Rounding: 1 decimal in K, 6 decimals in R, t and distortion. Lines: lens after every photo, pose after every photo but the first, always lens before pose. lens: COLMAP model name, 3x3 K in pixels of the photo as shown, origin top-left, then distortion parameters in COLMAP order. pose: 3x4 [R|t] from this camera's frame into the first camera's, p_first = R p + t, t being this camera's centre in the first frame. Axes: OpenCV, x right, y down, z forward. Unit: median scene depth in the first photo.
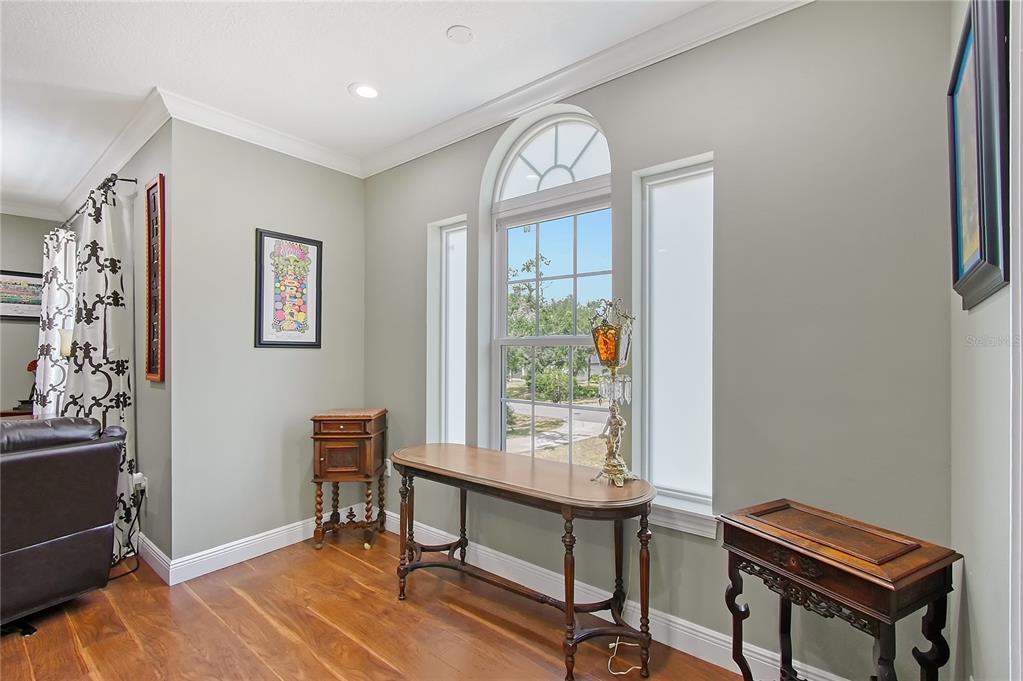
lens RADIAL K [[466.4, 0, 507.7], [0, 466.4, 338.2], [0, 0, 1]] dist [-0.002767, -0.000032]
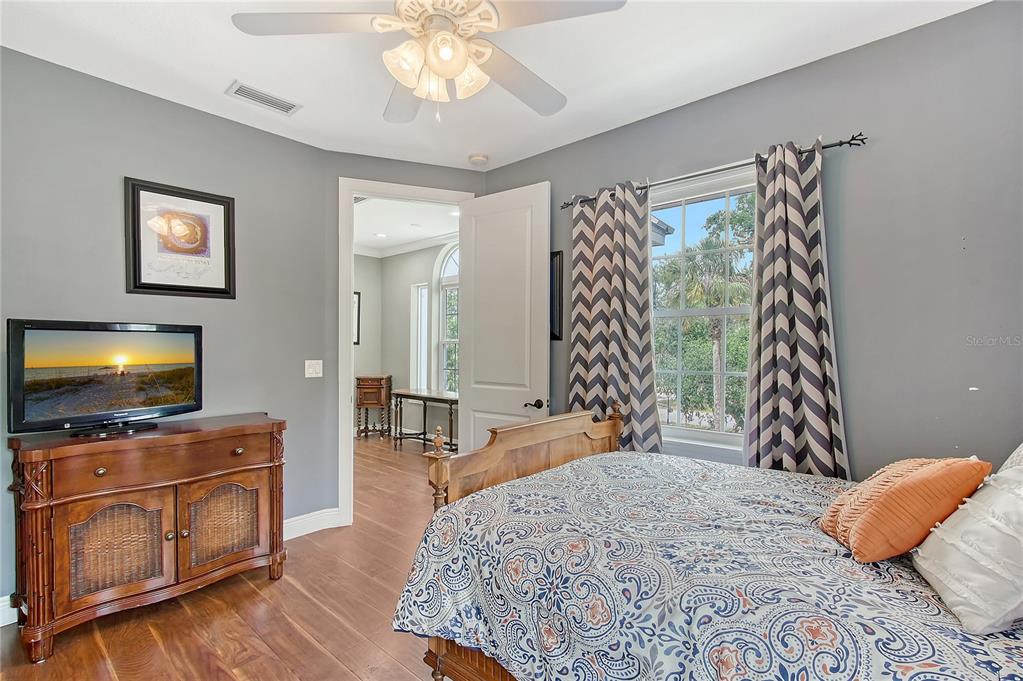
lens RADIAL K [[466.4, 0, 514.7], [0, 466.4, 346.0], [0, 0, 1]] dist [-0.002767, -0.000032]
pose [[0.999492, 0.006939, -0.031111, 0.350954], [-0.006411, 0.999834, 0.017029, -0.011978], [0.031224, -0.016821, 0.999371, -1.048152]]
